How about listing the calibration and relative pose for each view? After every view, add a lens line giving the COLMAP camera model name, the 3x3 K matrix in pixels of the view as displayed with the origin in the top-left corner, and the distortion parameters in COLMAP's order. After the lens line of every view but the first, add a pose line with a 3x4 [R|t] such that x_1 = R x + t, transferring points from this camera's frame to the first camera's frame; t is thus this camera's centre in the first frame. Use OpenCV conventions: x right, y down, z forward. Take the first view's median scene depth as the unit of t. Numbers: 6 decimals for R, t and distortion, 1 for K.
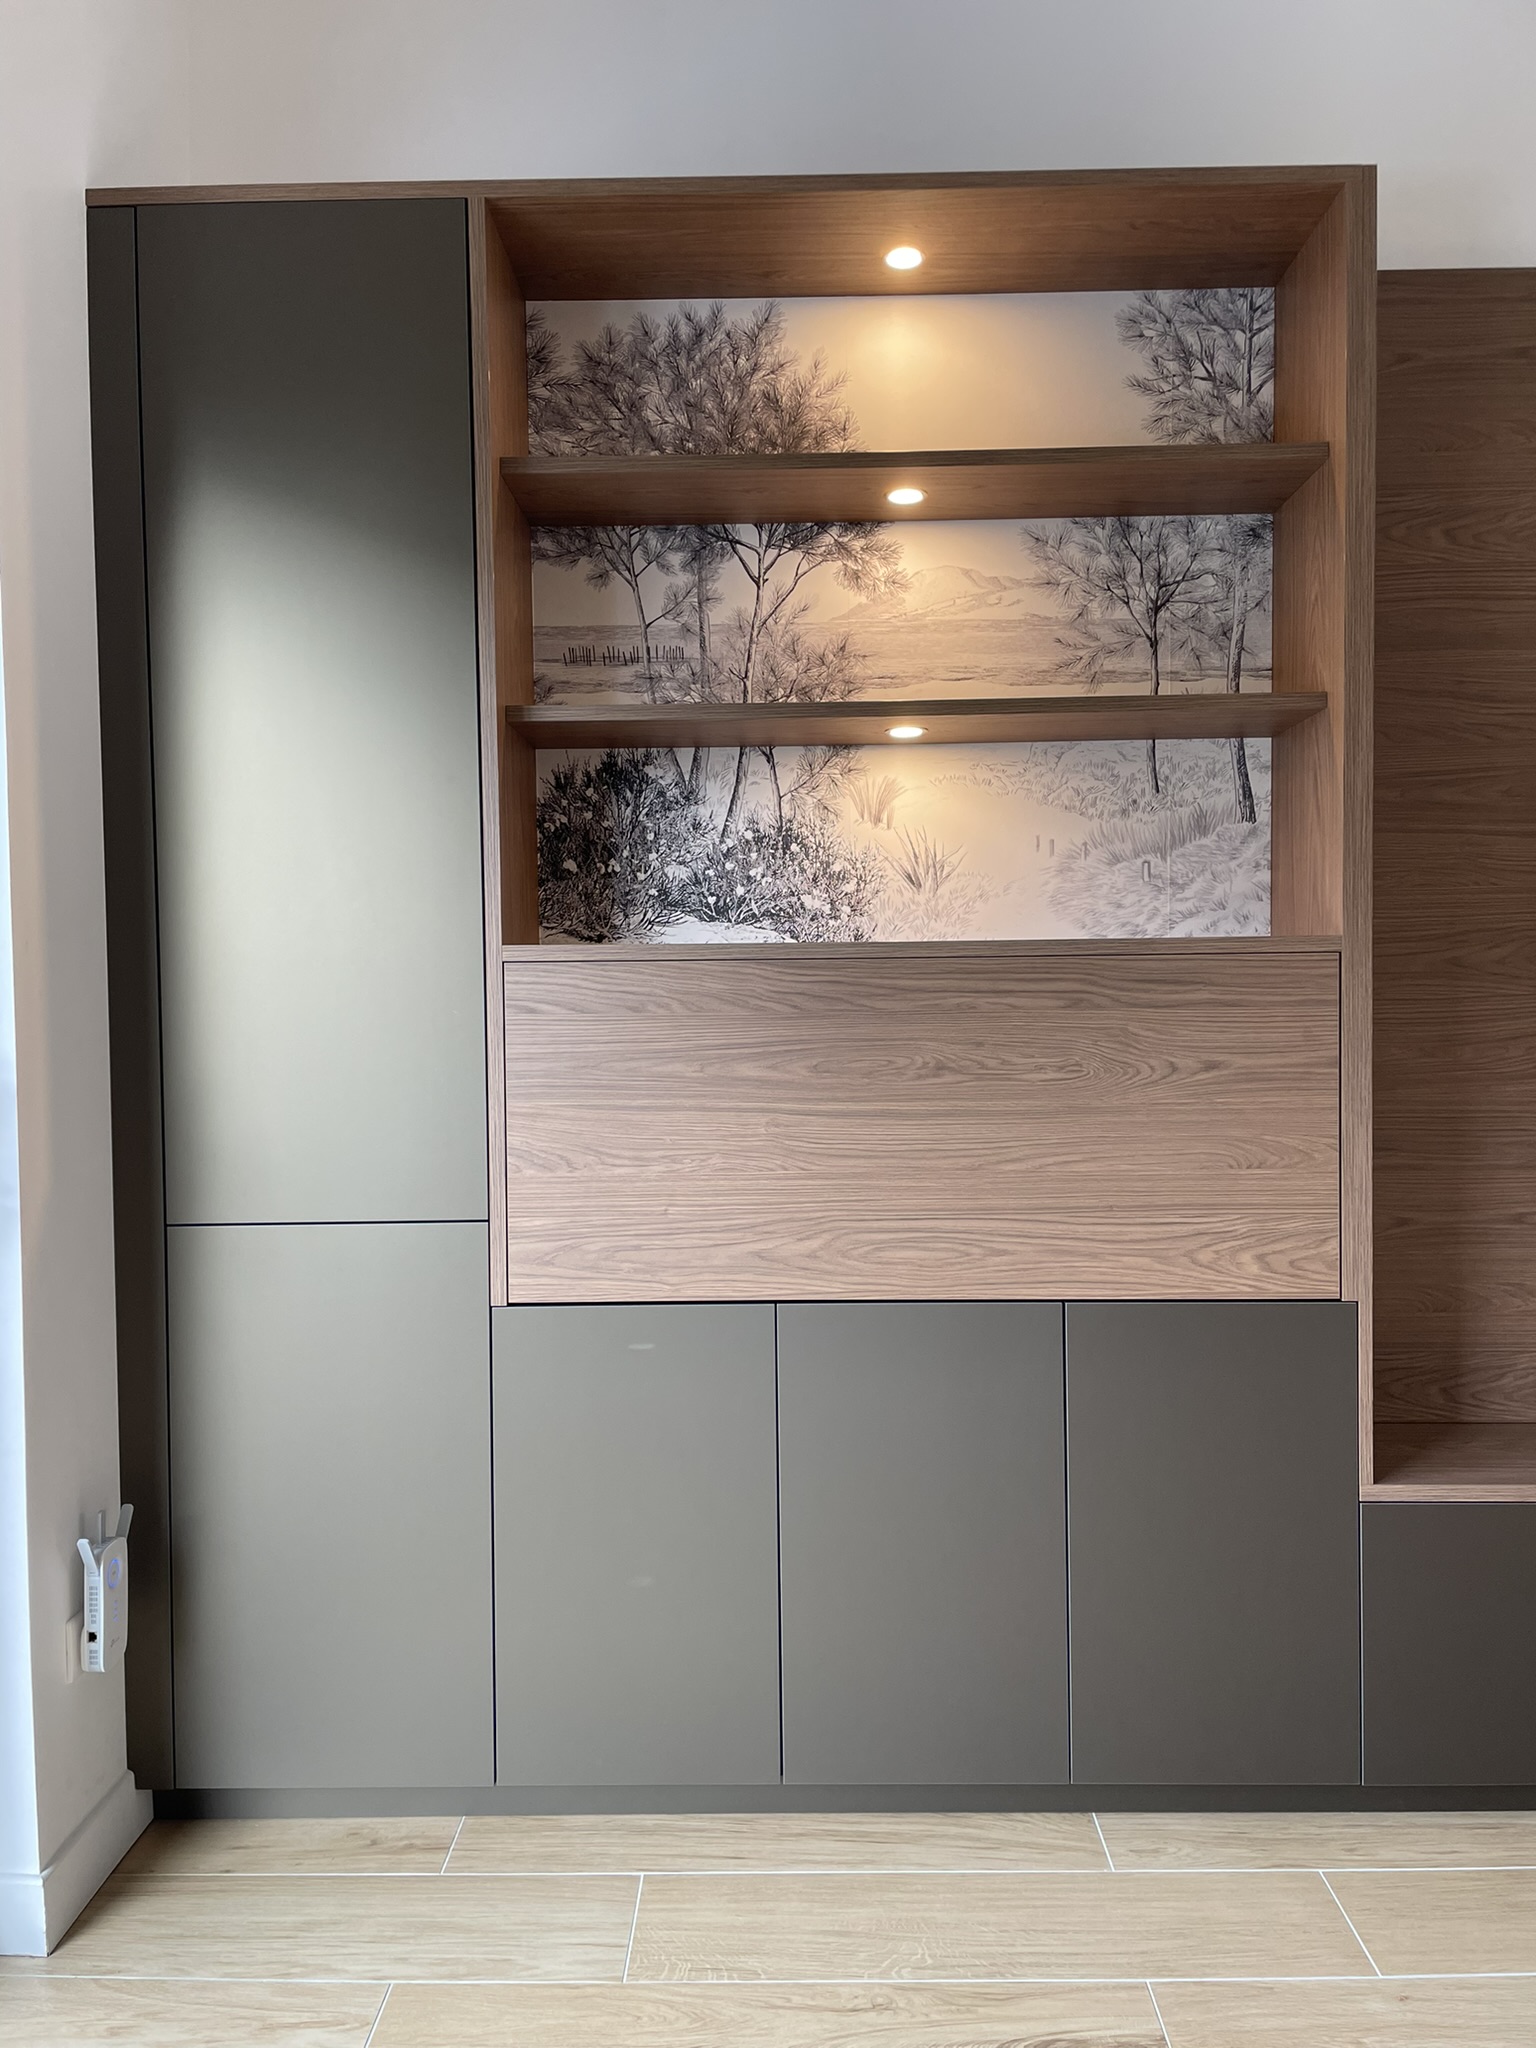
lens RADIAL K [[1533.1, 0, 772.3], [0, 1533.1, 1042.6], [0, 0, 1]] dist [0.103691, -0.136811]
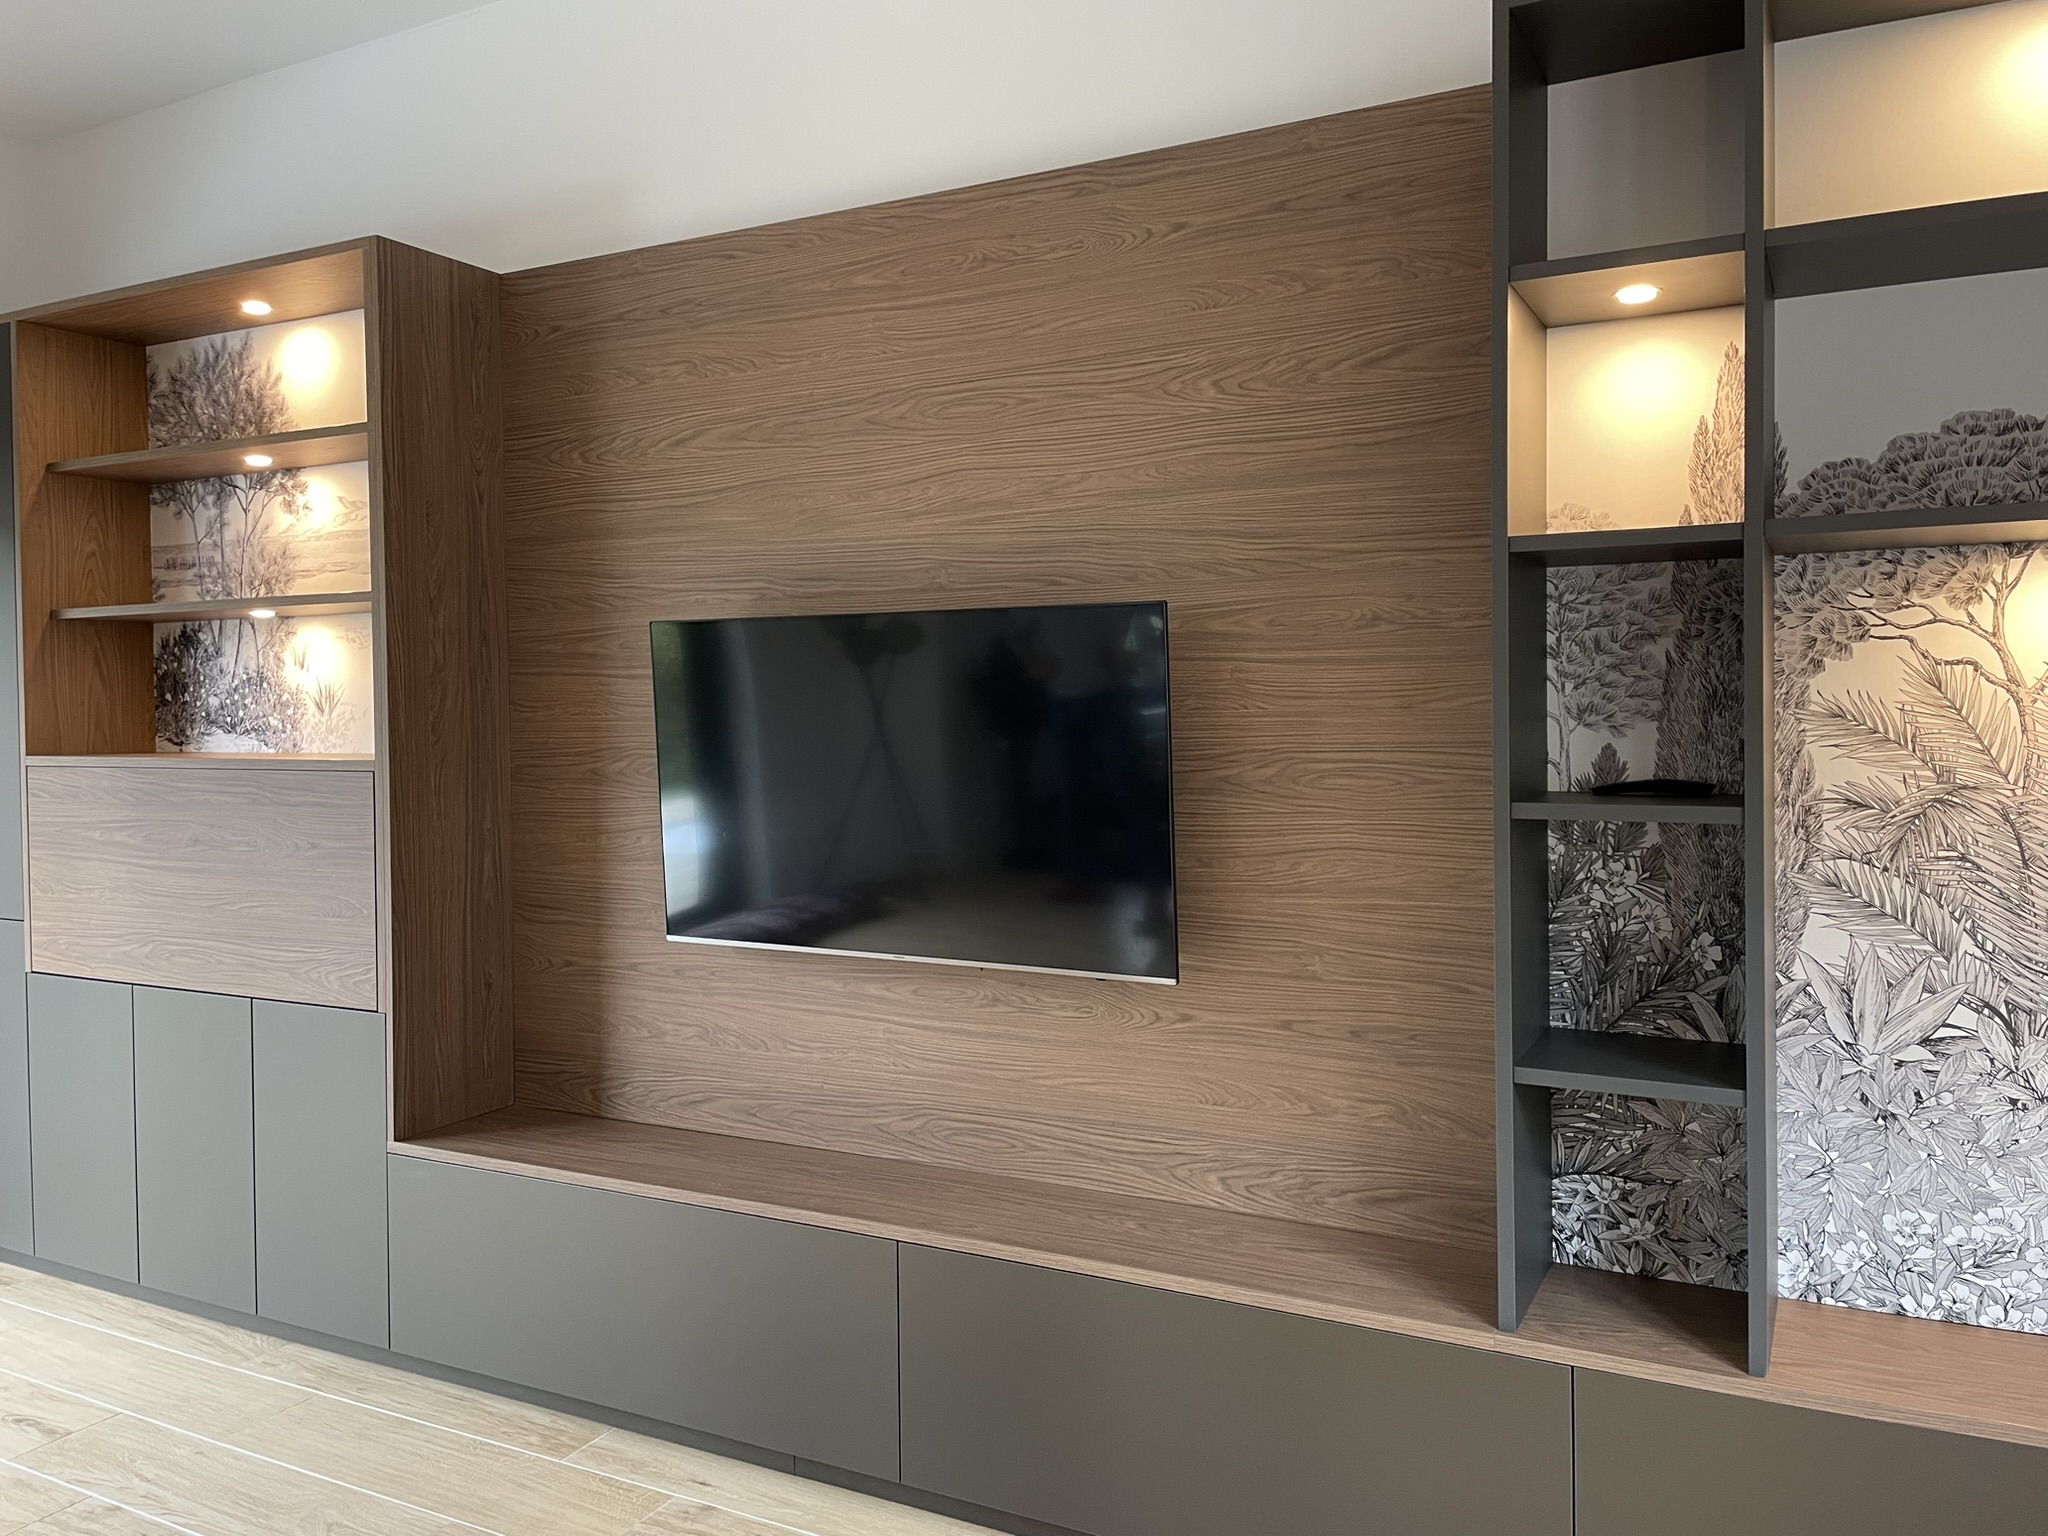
lens RADIAL K [[1533.1, 0, 1030.3], [0, 1533.1, 738.8], [0, 0, 1]] dist [0.103691, -0.136811]
pose [[0.894275, 0.011959, -0.447358, 1.372129], [-0.014273, 0.999897, -0.001802, -0.083326], [0.447290, 0.007997, 0.894353, -0.024426]]
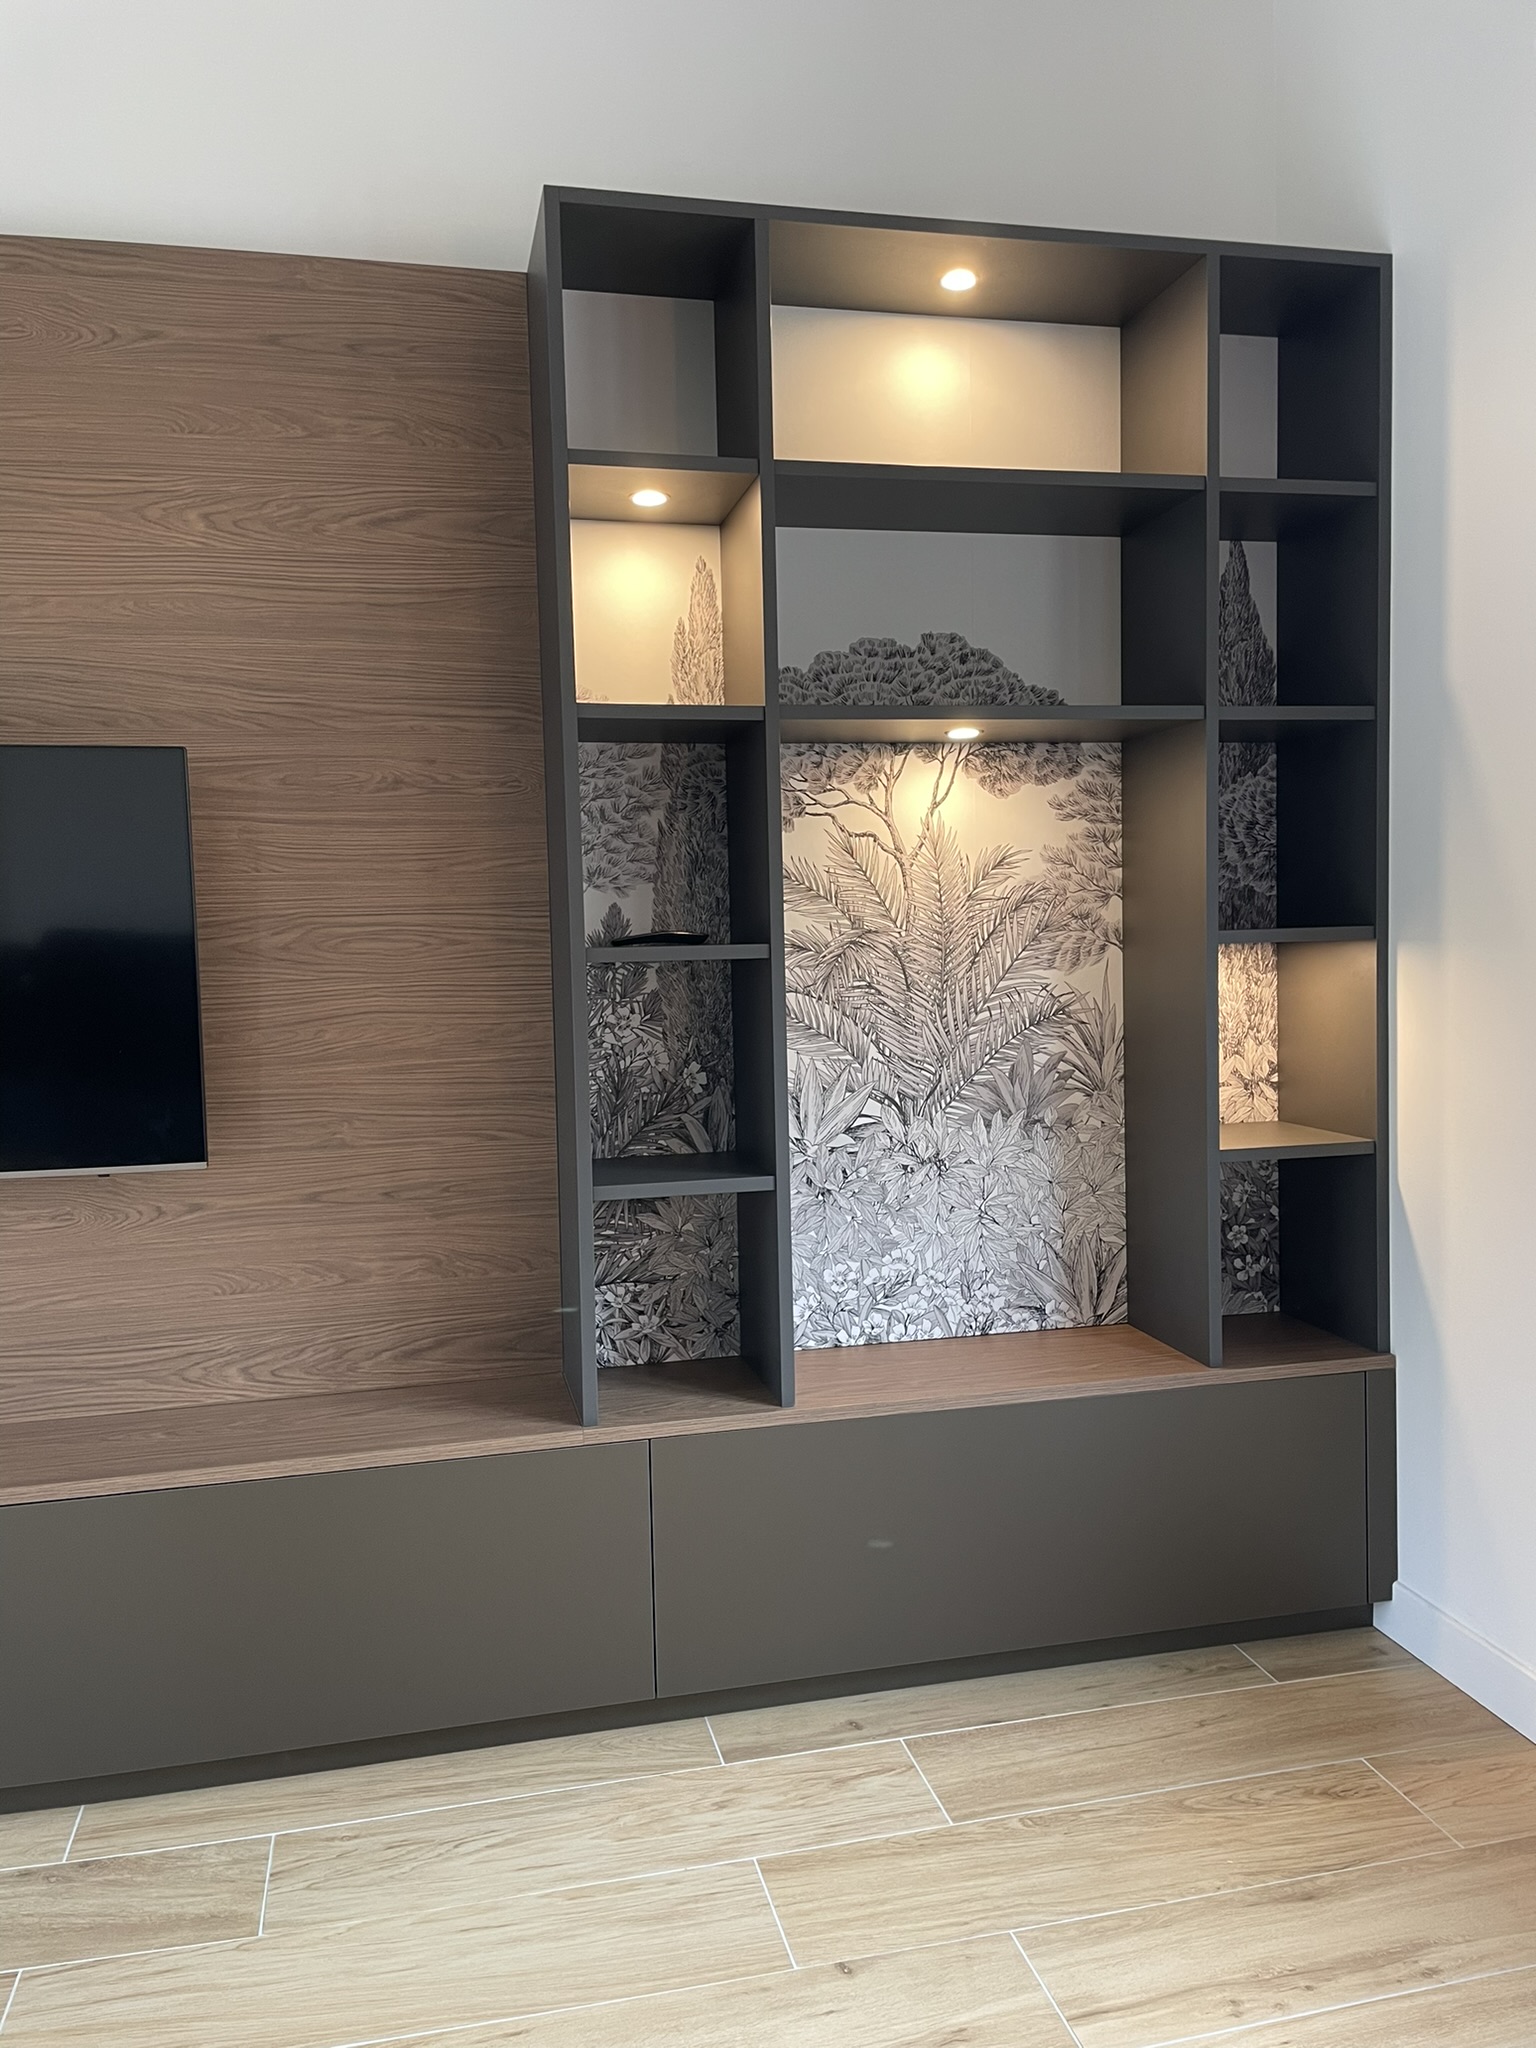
lens RADIAL K [[1533.1, 0, 760.4], [0, 1533.1, 1021.4], [0, 0, 1]] dist [0.103691, -0.136811]
pose [[0.969354, -0.024635, 0.244430, 1.100291], [0.018564, 0.999460, 0.027110, -0.032067], [-0.244966, -0.021741, 0.969288, -0.071063]]
